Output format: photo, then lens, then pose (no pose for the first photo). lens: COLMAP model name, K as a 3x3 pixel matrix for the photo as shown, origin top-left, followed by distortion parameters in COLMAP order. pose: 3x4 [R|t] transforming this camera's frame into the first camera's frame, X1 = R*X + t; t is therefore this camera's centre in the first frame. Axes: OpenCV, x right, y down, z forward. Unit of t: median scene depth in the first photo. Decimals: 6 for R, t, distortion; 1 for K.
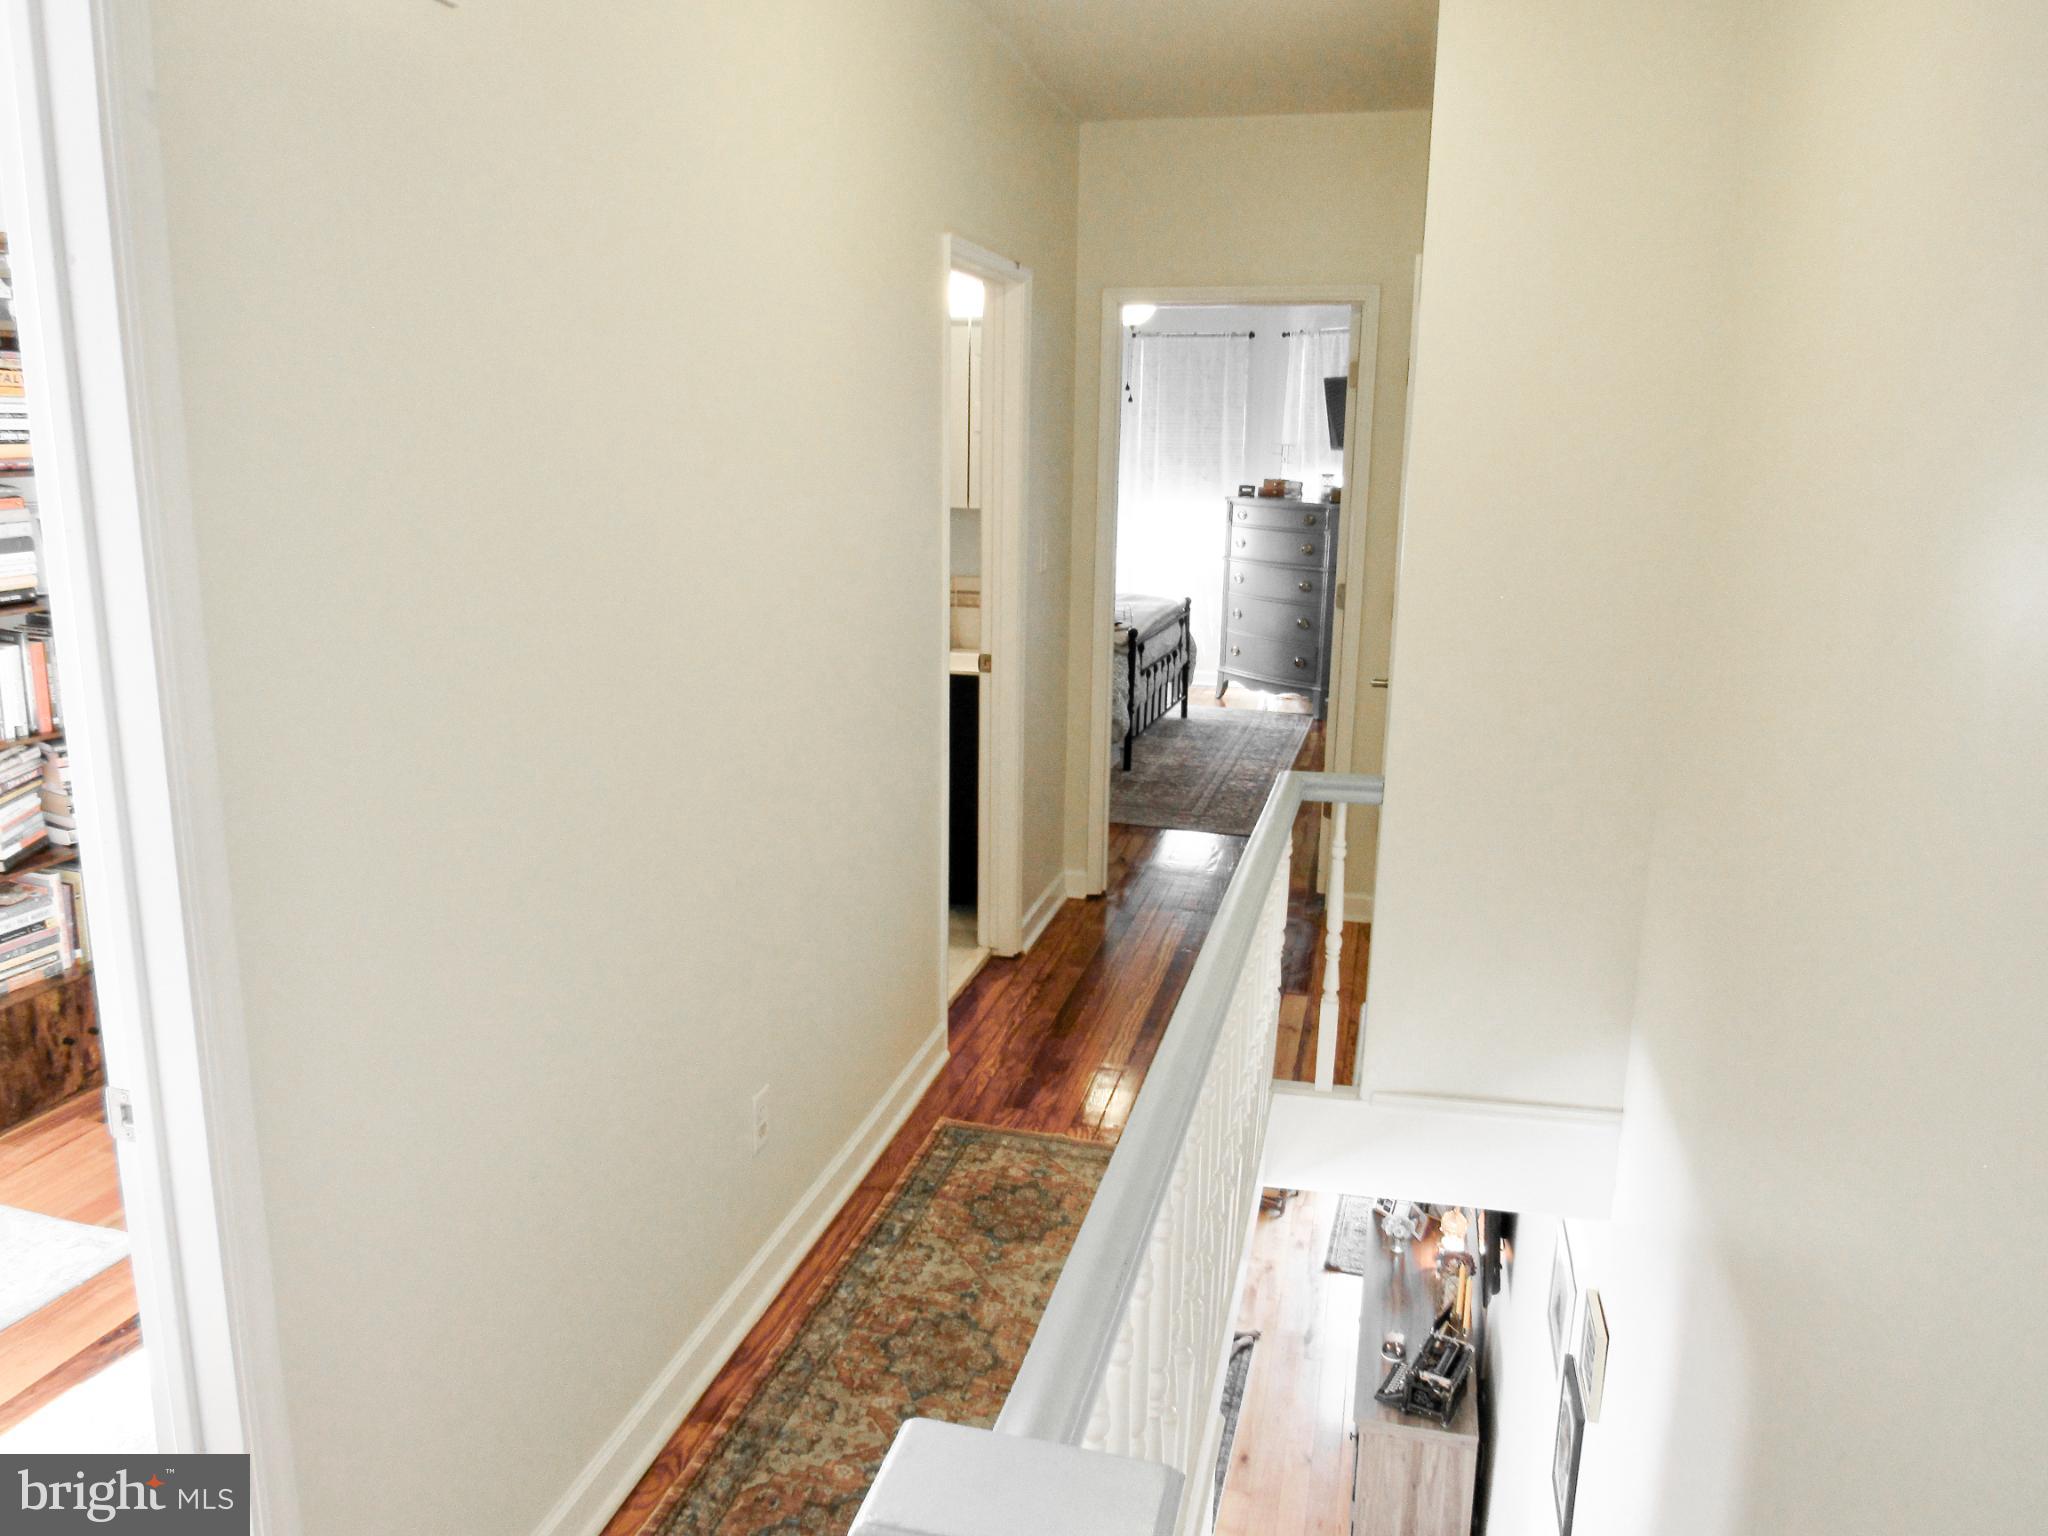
lens RADIAL K [[1488.9, 0, 1017.0], [0, 1488.9, 765.2], [0, 0, 1]] dist [-0.006635, -0.005612]
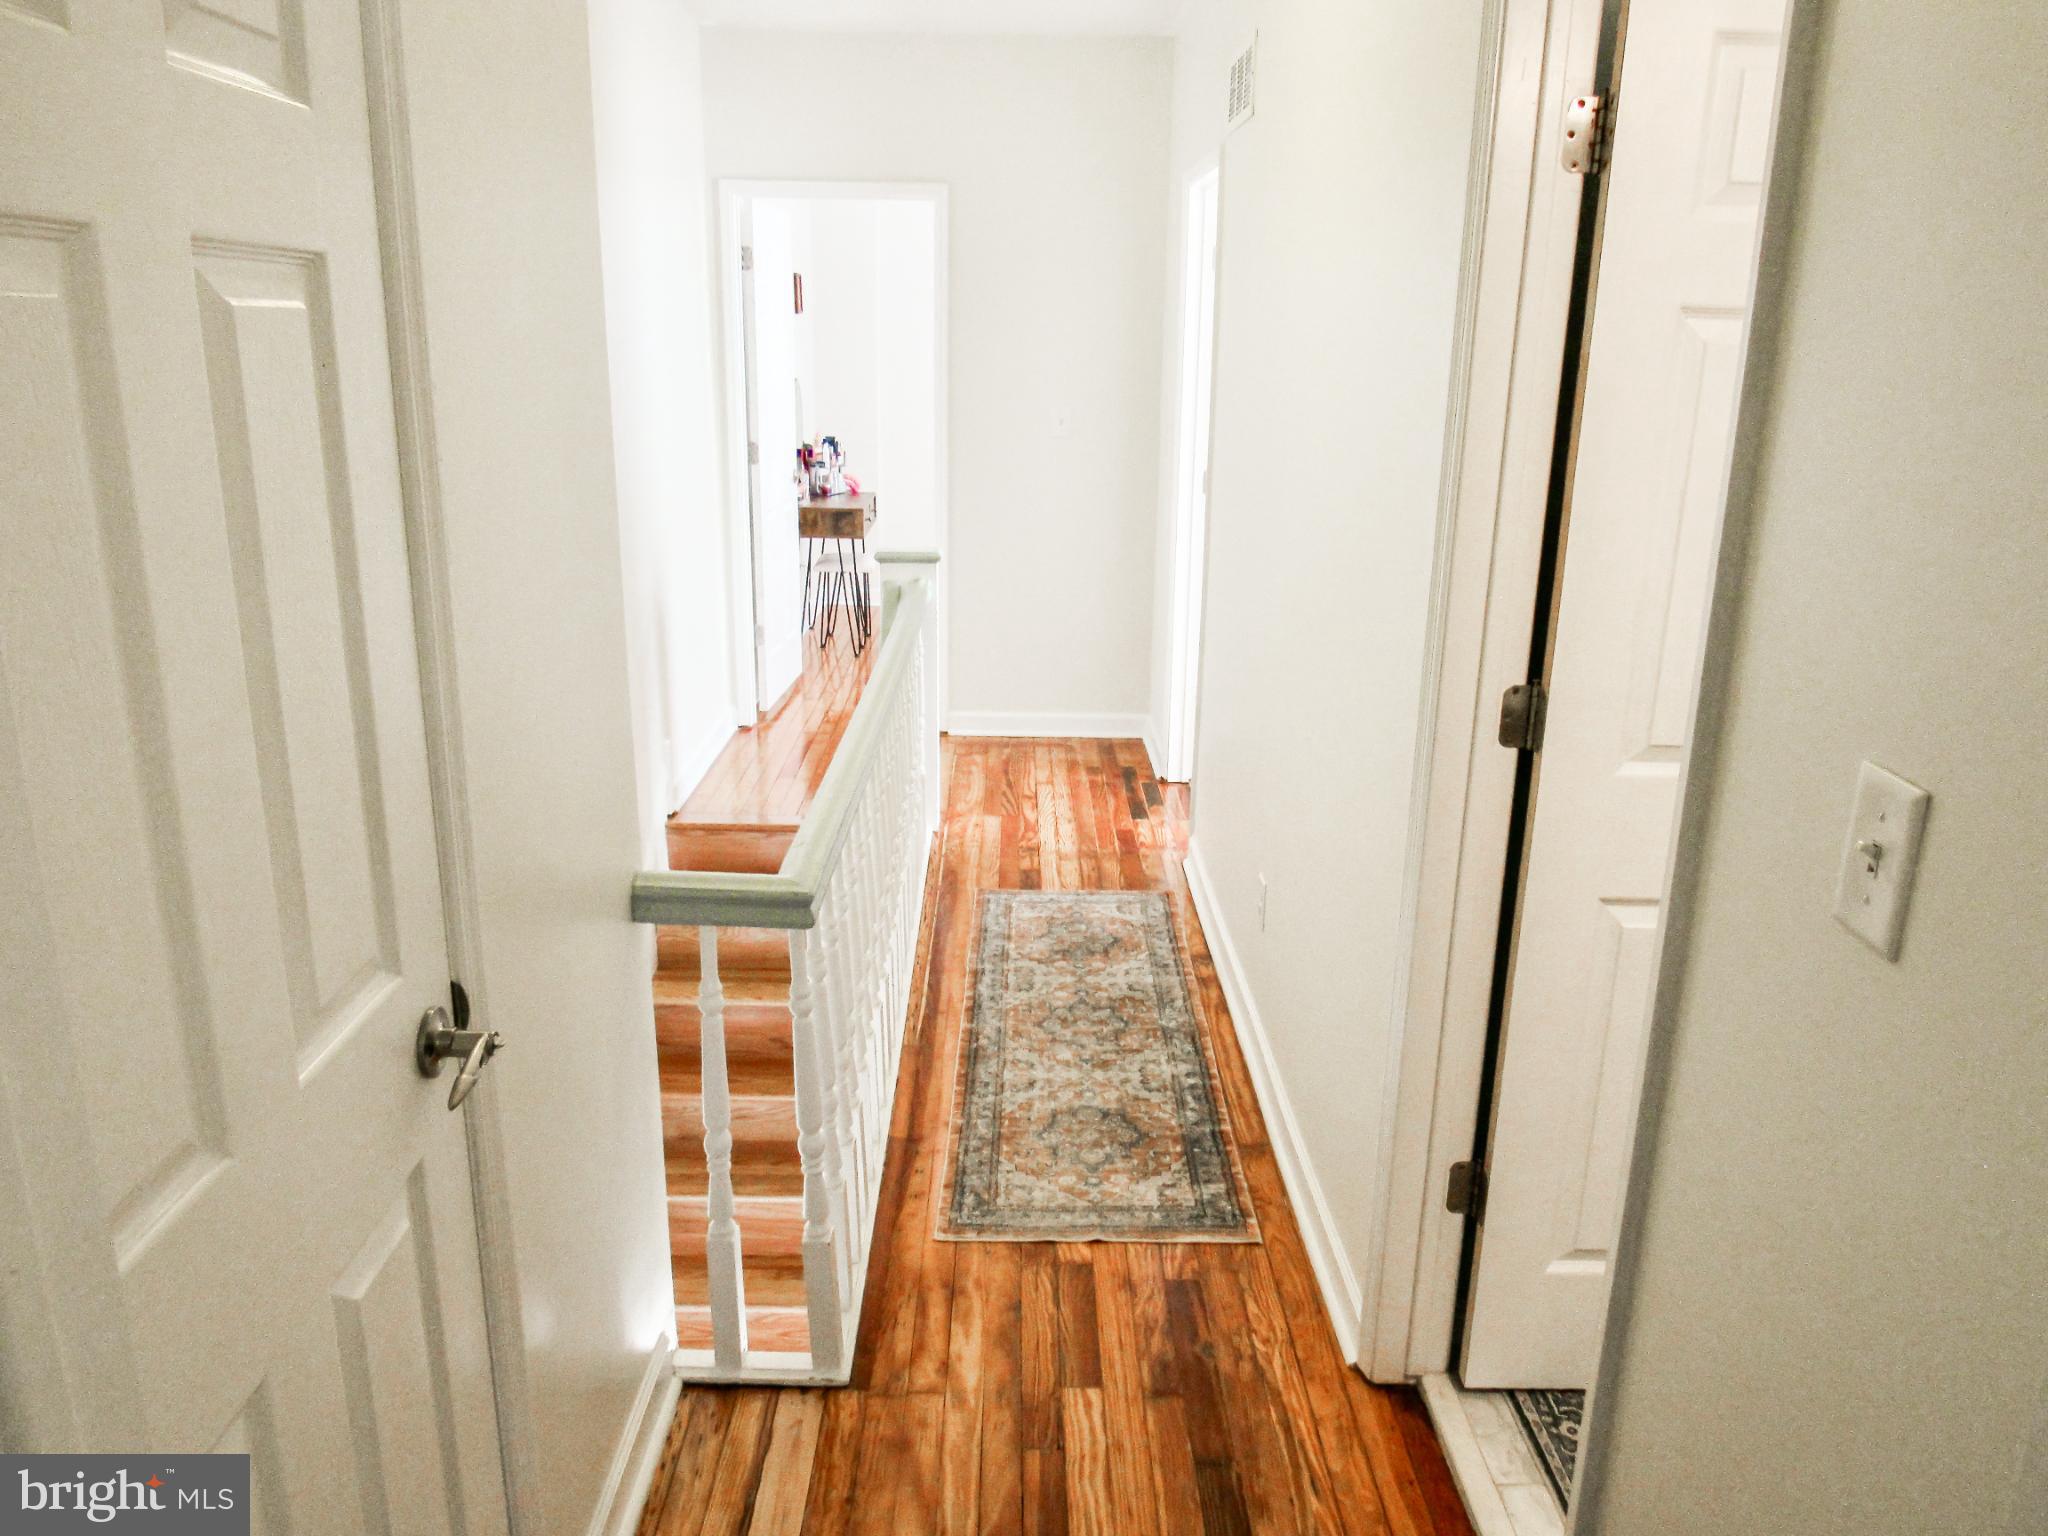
lens RADIAL K [[1488.9, 0, 1017.0], [0, 1488.9, 765.2], [0, 0, 1]] dist [-0.006635, -0.005612]
pose [[-0.966209, 0.041046, -0.254470, 0.266855], [-0.085869, 0.879589, 0.467921, -0.335642], [0.243035, 0.473961, -0.846342, 1.610279]]
